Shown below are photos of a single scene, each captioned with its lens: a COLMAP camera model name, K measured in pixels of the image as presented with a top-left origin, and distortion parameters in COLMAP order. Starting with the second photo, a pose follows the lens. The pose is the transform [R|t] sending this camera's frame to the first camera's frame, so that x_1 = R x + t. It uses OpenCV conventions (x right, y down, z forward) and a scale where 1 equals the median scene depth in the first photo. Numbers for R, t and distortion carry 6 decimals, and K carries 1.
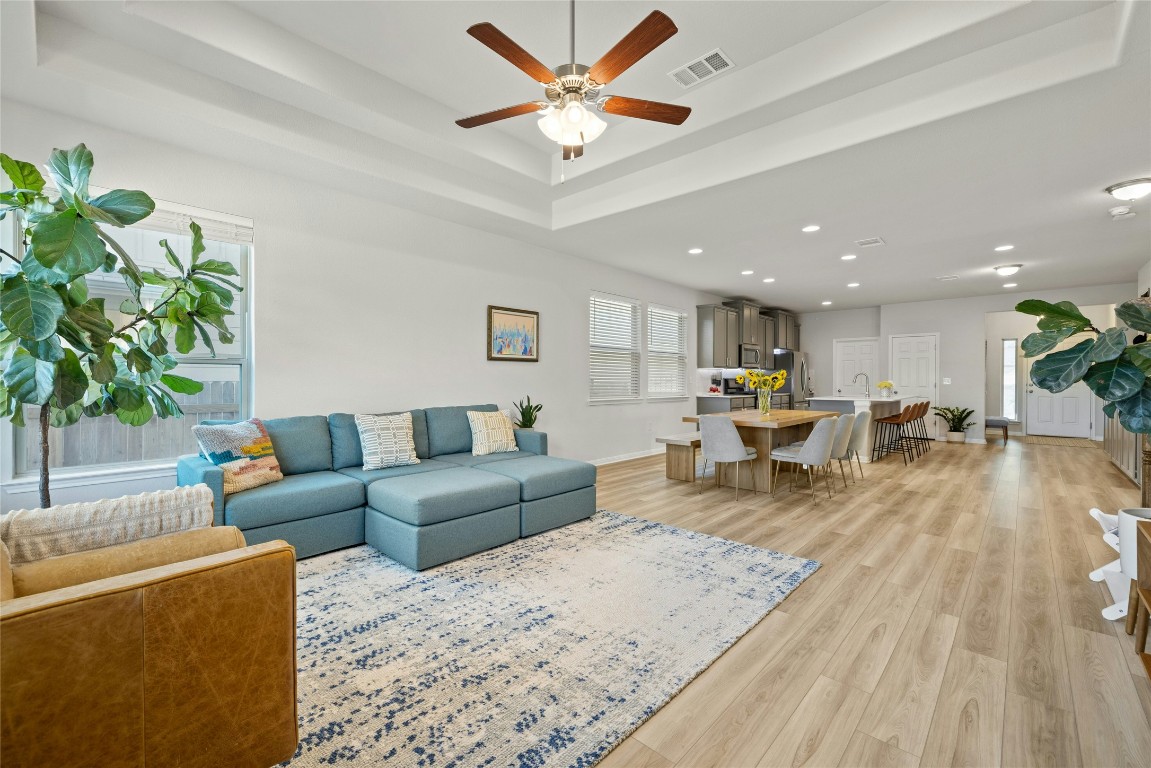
lens RADIAL K [[482.7, 0, 570.7], [0, 482.7, 386.6], [0, 0, 1]] dist [0.000183, 0.000207]
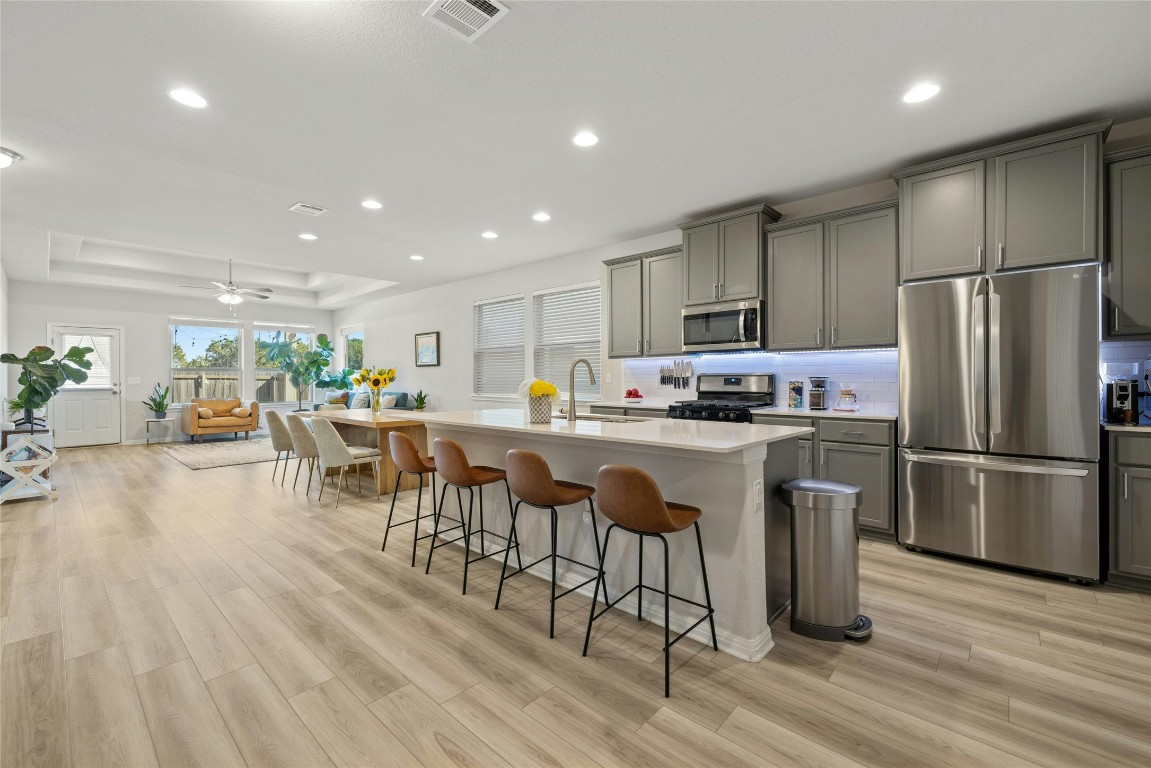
lens RADIAL K [[513.7, 0, 577.5], [0, 513.7, 379.1], [0, 0, 1]] dist [-0.002335, 0.000002]
pose [[-0.008851, -0.001089, -0.999960, 0.867668], [-0.011753, 0.999930, -0.000985, -0.010270], [0.999892, 0.011744, -0.008863, 0.858252]]
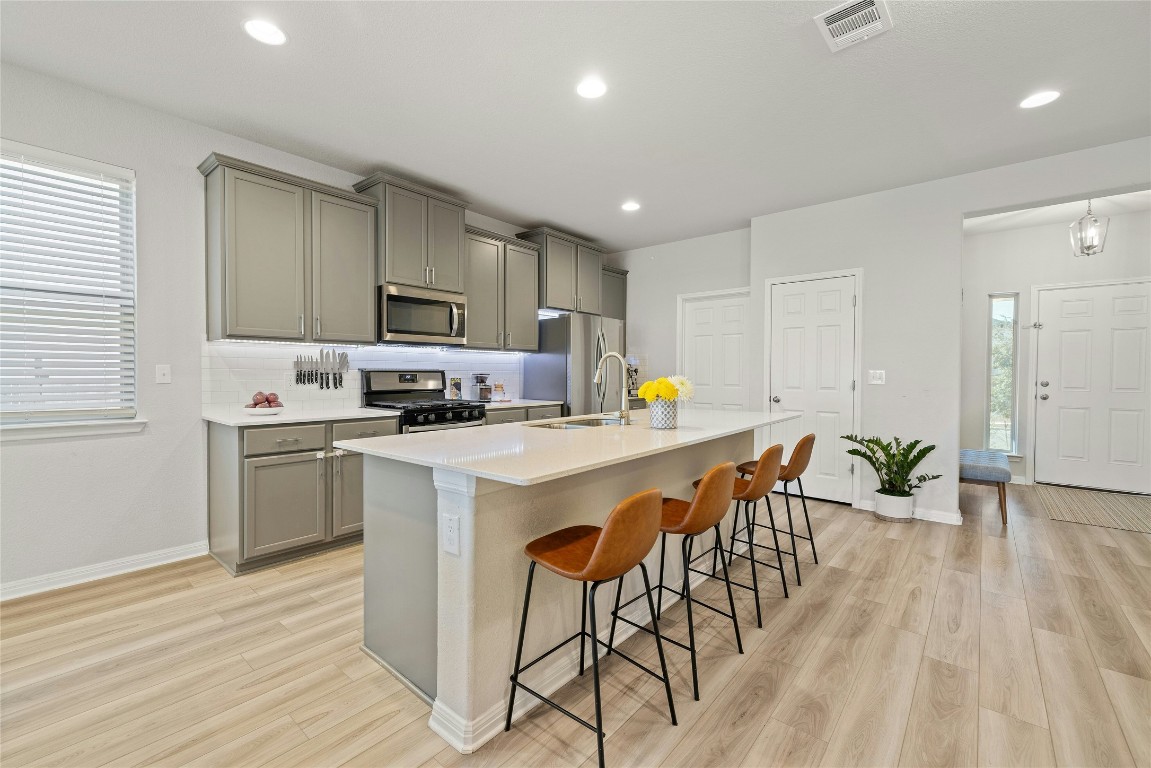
lens RADIAL K [[482.7, 0, 580.7], [0, 482.7, 380.4], [0, 0, 1]] dist [0.000183, 0.000207]
pose [[0.998485, -0.001077, 0.055006, 0.492582], [0.001042, 0.999999, 0.000673, -0.008625], [-0.055006, -0.000614, 0.998486, 0.582079]]
